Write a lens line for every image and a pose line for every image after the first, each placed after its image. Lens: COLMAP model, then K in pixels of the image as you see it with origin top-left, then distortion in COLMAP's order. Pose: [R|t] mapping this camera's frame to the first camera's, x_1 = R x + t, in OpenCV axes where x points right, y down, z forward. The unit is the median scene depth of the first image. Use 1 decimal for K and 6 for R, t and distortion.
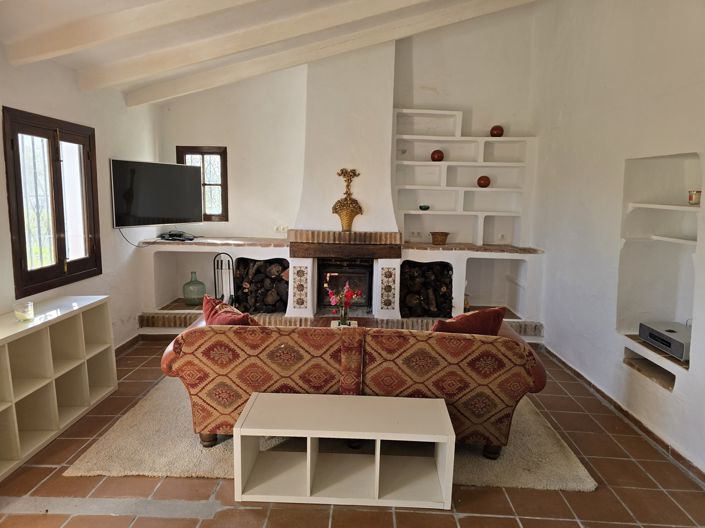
lens RADIAL K [[476.8, 0, 357.6], [0, 476.8, 267.2], [0, 0, 1]] dist [0.082548, -0.082922]
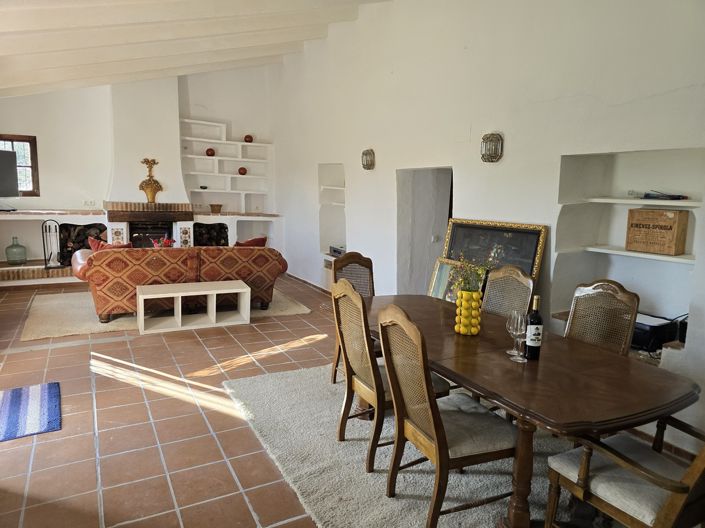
lens RADIAL K [[476.8, 0, 357.6], [0, 476.8, 267.2], [0, 0, 1]] dist [0.082548, -0.082922]
pose [[0.864921, -0.072794, 0.496602, -0.221718], [0.058048, 0.997295, 0.045088, 0.087107], [-0.498541, -0.010171, 0.866807, -0.560255]]
